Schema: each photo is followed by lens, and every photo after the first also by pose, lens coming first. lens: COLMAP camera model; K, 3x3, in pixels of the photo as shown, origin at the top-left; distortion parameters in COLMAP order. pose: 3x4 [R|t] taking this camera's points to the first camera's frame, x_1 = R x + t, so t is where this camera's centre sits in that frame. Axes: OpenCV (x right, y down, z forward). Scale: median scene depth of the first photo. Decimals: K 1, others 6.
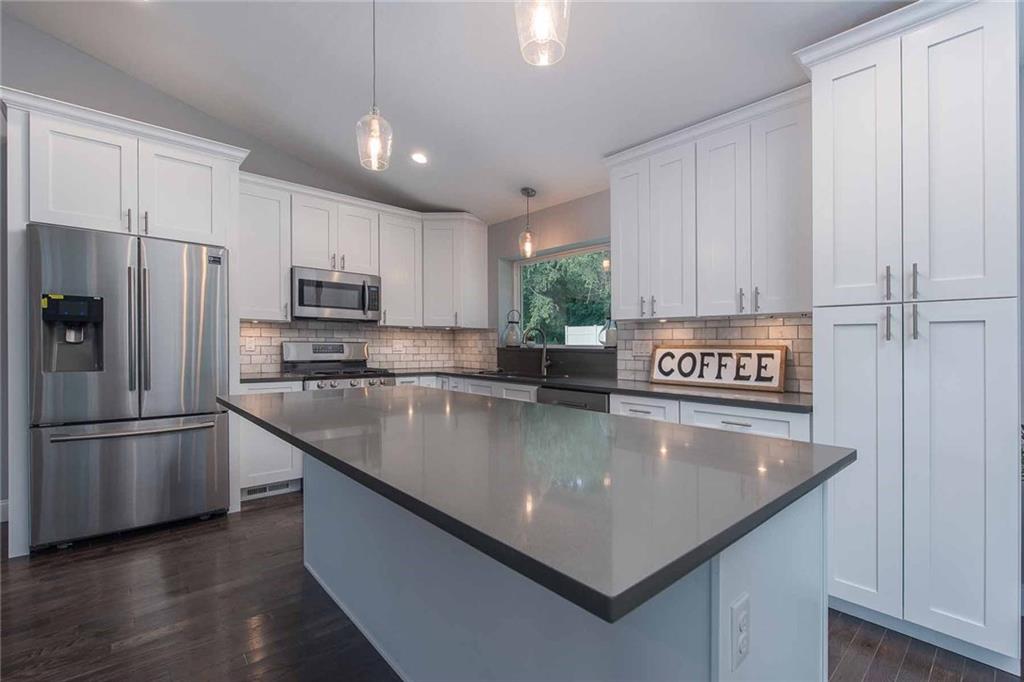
lens RADIAL K [[448.7, 0, 499.9], [0, 448.7, 344.7], [0, 0, 1]] dist [0.001183, 0.000047]
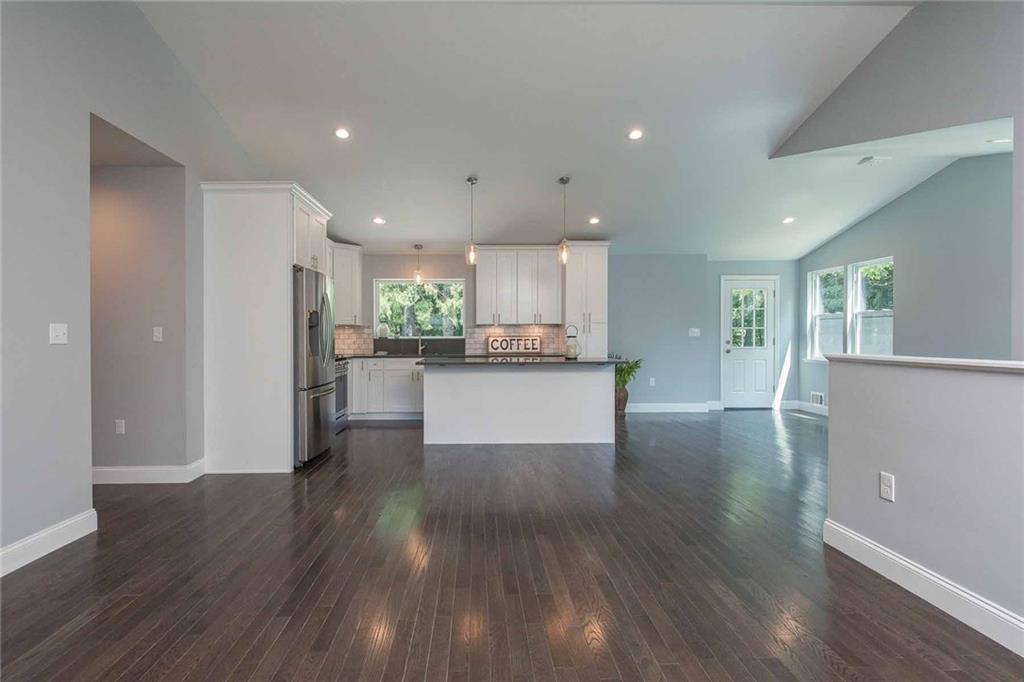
lens RADIAL K [[511.4, 0, 512.0], [0, 511.4, 341.0], [0, 0, 1]] dist [0.000503, 0.000300]
pose [[0.612534, -0.012308, 0.790348, -1.487871], [0.009361, 0.999922, 0.008317, 0.005612], [-0.790389, 0.002304, 0.612601, -0.568401]]
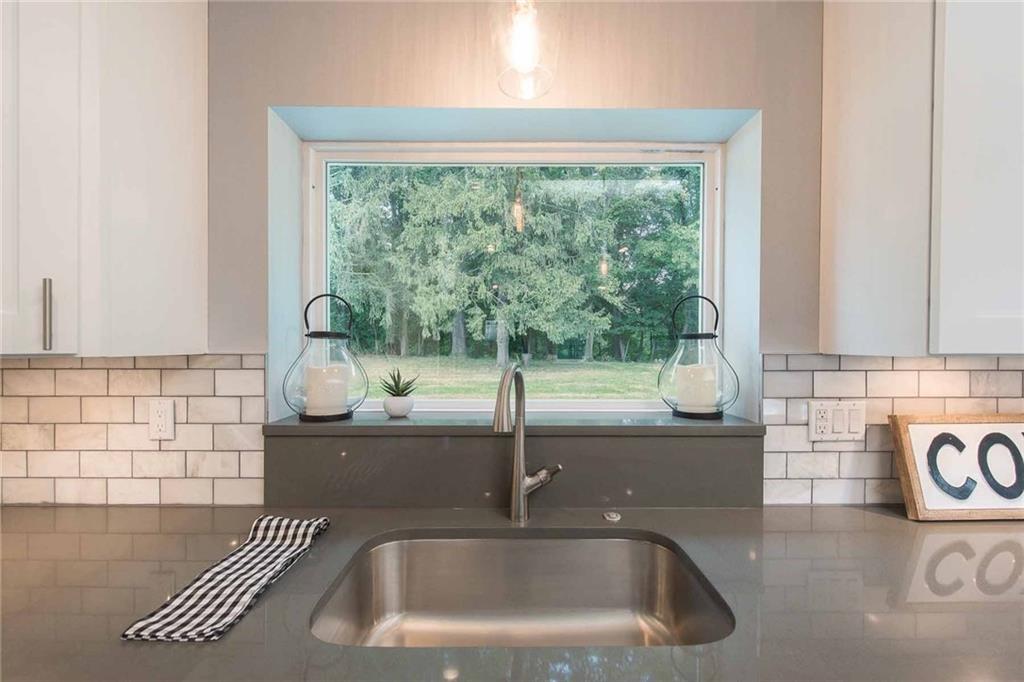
lens RADIAL K [[398.0, 0, 513.6], [0, 398.0, 347.3], [0, 0, 1]] dist [0.001506, -0.000166]
pose [[0.657995, -0.008176, 0.752978, -0.122130], [0.001479, 0.999953, 0.009565, -0.059391], [-0.753021, -0.005181, 0.657976, 1.017979]]
